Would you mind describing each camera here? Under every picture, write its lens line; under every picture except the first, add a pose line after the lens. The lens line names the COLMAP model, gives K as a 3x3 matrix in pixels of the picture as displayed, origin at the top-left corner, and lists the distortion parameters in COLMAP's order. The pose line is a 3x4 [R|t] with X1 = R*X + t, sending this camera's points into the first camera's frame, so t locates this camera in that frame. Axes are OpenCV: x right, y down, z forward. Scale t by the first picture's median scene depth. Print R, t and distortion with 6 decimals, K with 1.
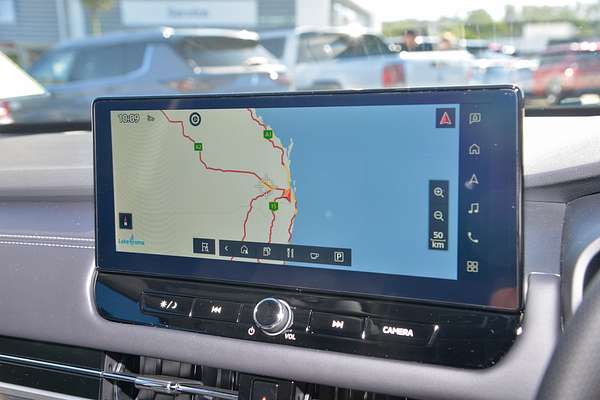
lens RADIAL K [[744.6, 0, 300.0], [0, 744.6, 200.0], [0, 0, 1]] dist [0.140948, 0.006375]
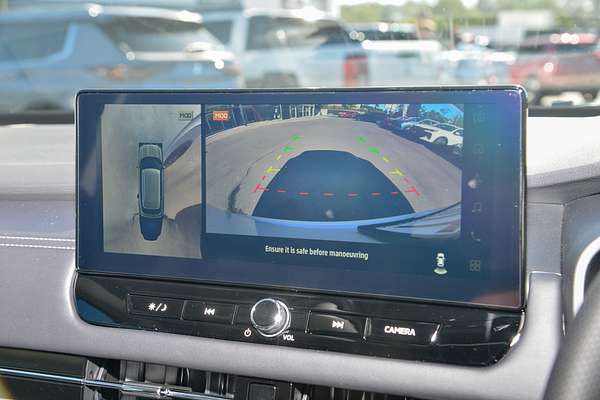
lens RADIAL K [[860.8, 0, 300.0], [0, 860.8, 200.0], [0, 0, 1]] dist [0.210812, 0.029655]
pose [[0.997709, 0.009514, 0.066973, -0.066167], [-0.008855, 0.999909, -0.010129, 0.011935], [-0.067063, 0.009513, 0.997703, -0.115865]]
